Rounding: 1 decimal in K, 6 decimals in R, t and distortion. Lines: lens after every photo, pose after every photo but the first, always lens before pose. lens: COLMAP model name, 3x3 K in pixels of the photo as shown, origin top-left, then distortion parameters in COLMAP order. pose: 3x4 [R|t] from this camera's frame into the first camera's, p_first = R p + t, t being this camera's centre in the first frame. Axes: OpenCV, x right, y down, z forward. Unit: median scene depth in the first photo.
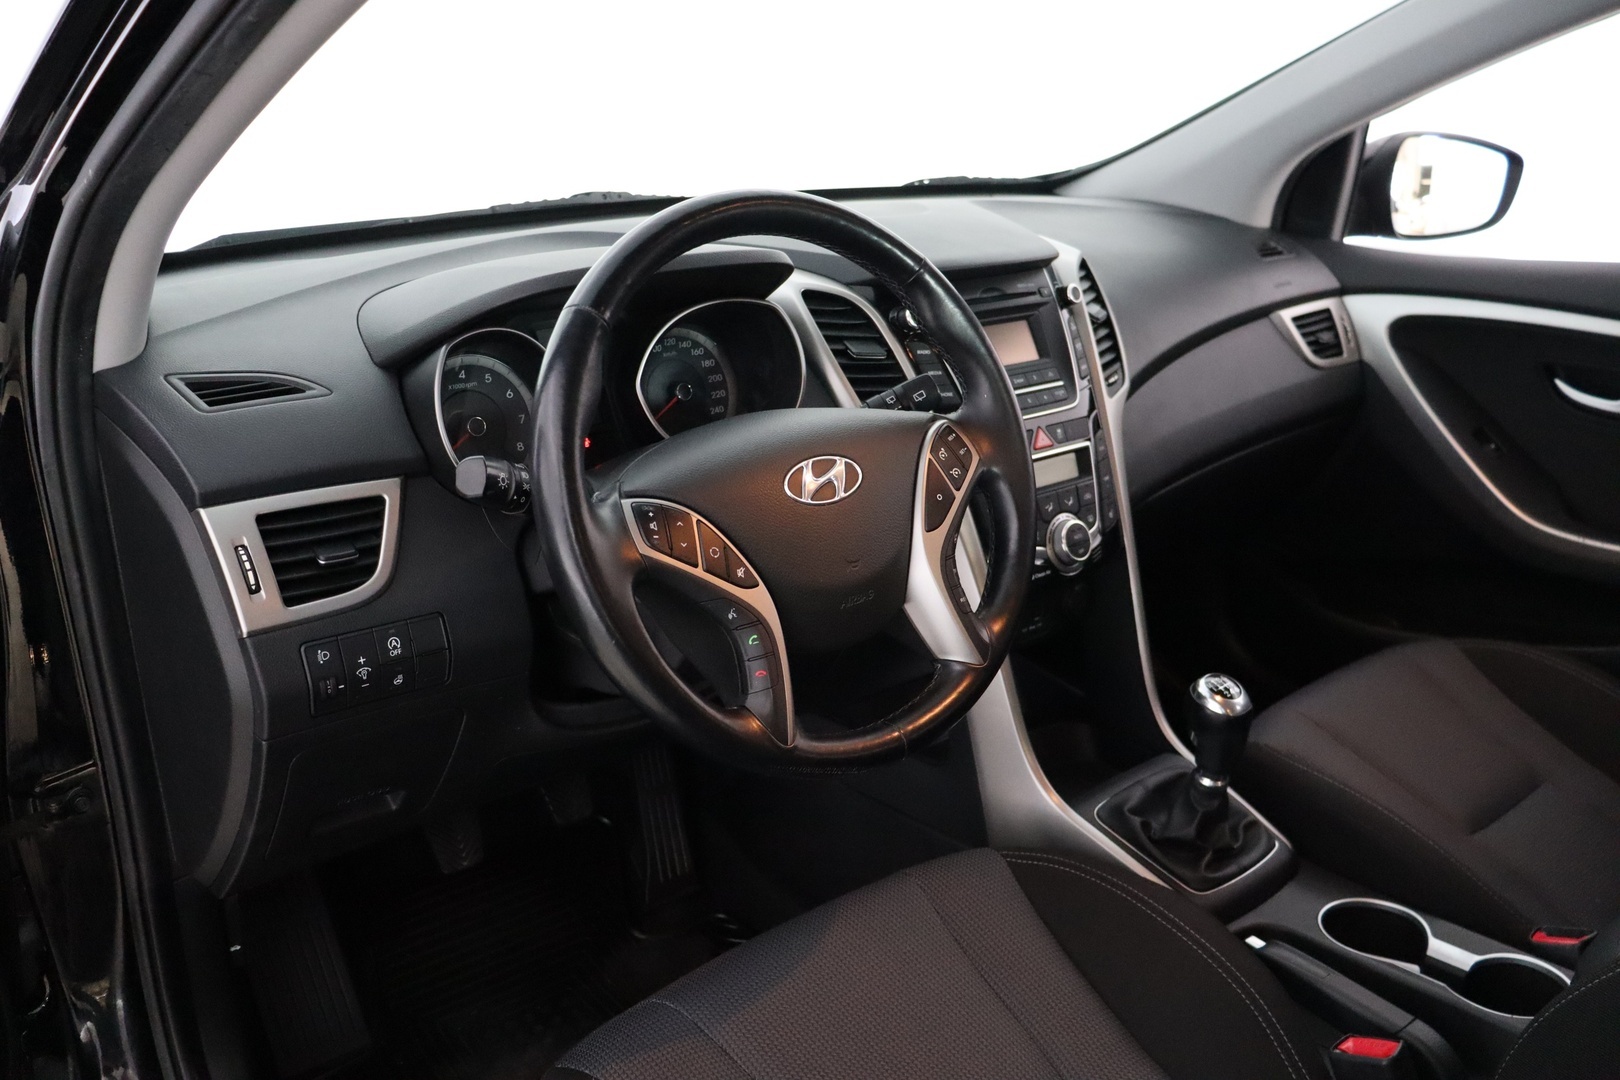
lens RADIAL K [[1386.1, 0, 810.0], [0, 1386.1, 540.0], [0, 0, 1]] dist [-0.149978, 0.077662]
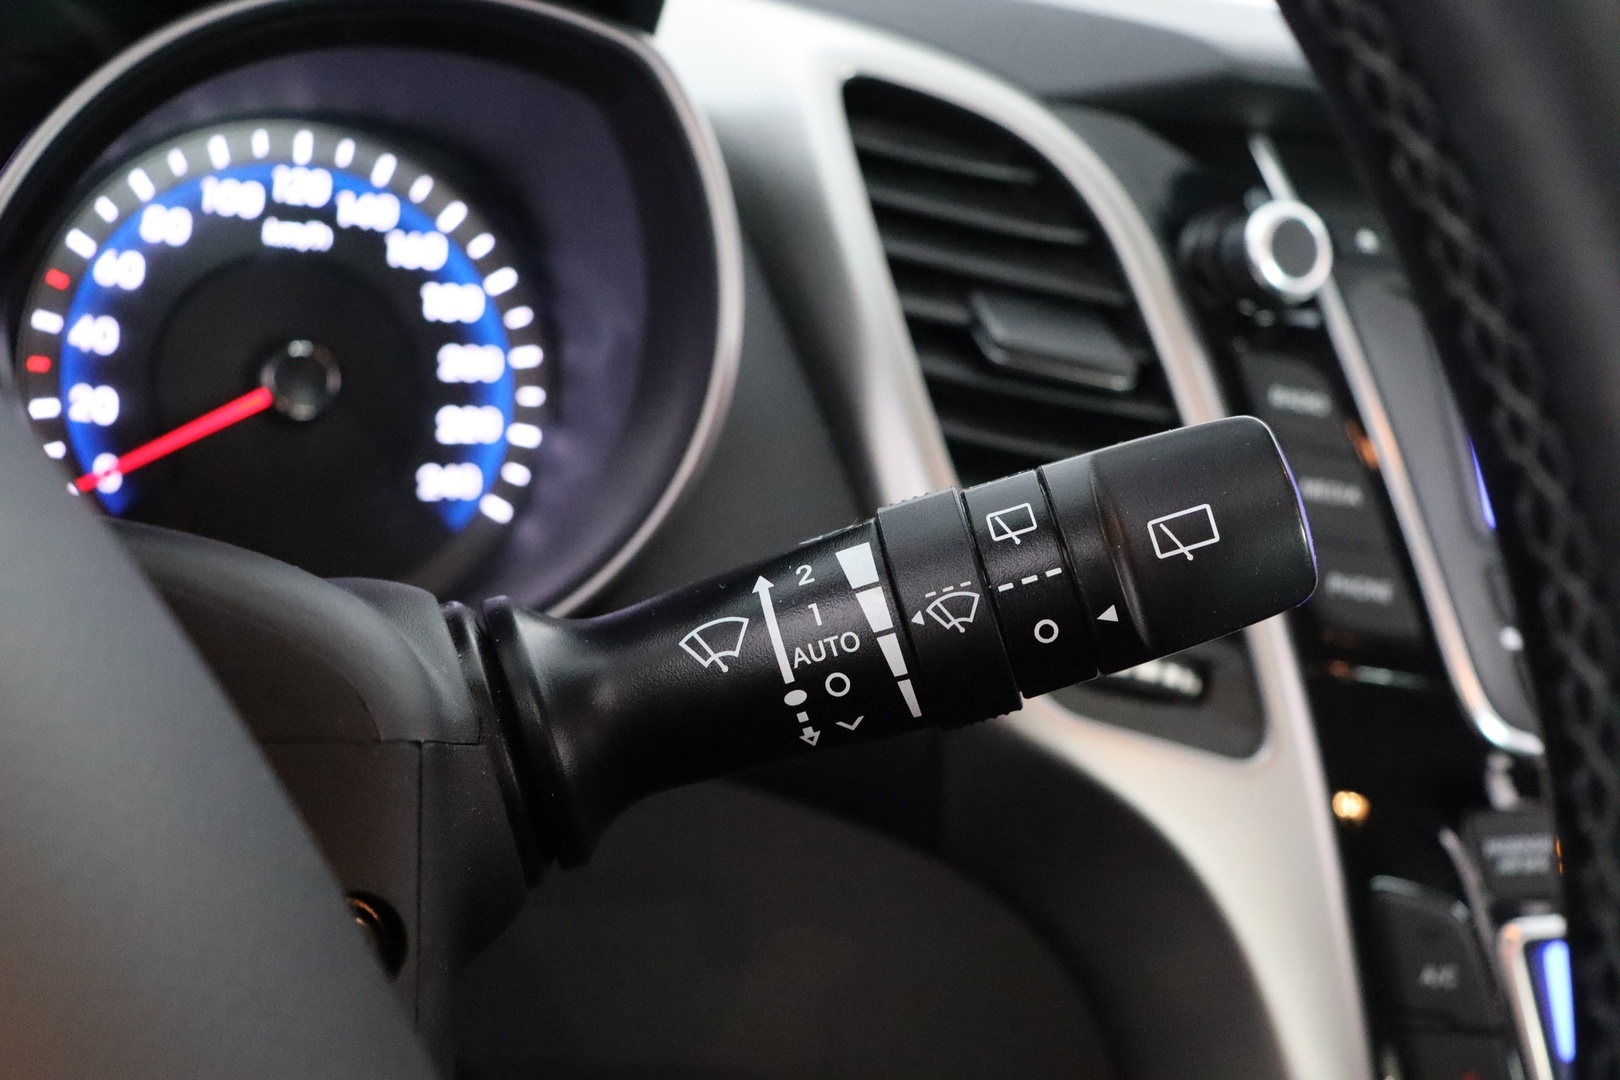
lens RADIAL K [[1767.6, 0, 810.0], [0, 1767.6, 540.0], [0, 0, 1]] dist [-0.017616, -0.015835]
pose [[0.956775, 0.181023, -0.227625, 0.076798], [-0.208723, 0.972432, -0.103979, -0.063391], [0.202527, 0.146995, 0.968181, 0.700555]]
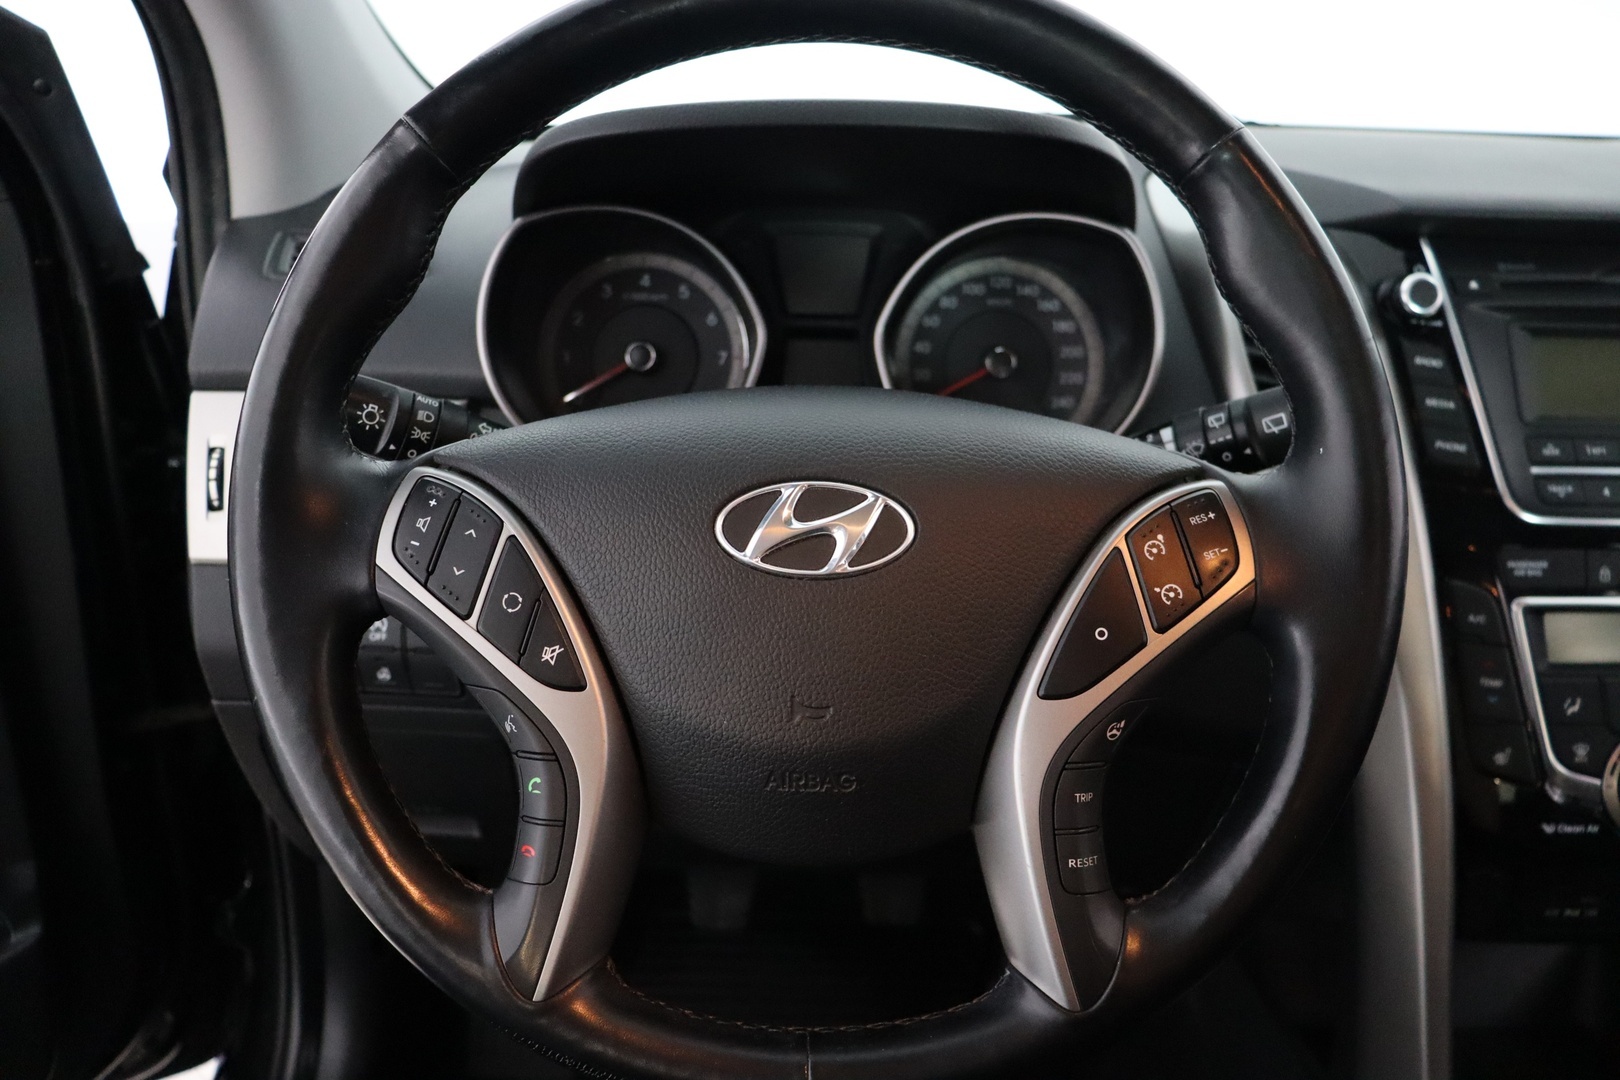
lens RADIAL K [[1386.1, 0, 810.0], [0, 1386.1, 540.0], [0, 0, 1]] dist [-0.149978, 0.077662]
pose [[0.761850, 0.217782, -0.610045, 0.237842], [-0.219290, 0.972891, 0.073456, -0.055687], [0.609505, 0.077814, 0.788954, 0.456839]]
